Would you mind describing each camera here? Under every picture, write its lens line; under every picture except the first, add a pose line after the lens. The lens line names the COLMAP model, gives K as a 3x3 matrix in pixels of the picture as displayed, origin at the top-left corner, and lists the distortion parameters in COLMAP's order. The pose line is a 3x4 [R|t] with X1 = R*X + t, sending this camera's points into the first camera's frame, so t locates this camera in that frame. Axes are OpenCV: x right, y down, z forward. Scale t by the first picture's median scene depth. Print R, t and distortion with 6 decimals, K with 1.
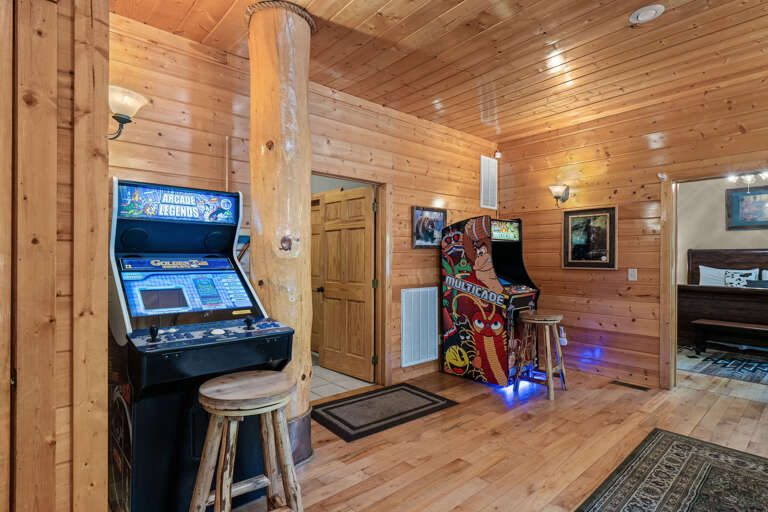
lens RADIAL K [[389.9, 0, 385.4], [0, 389.9, 257.2], [0, 0, 1]] dist [0.000670, 0.000250]
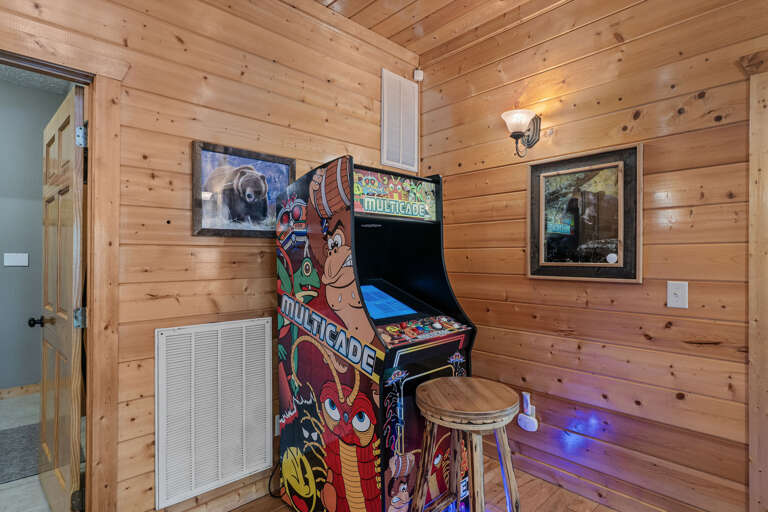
lens RADIAL K [[389.9, 0, 383.0], [0, 389.9, 255.0], [0, 0, 1]] dist [0.000670, 0.000250]
pose [[0.999504, 0.000645, 0.031500, 0.270331], [-0.000456, 0.999982, -0.006009, 0.002508], [-0.031504, 0.005992, 0.999486, 0.541025]]
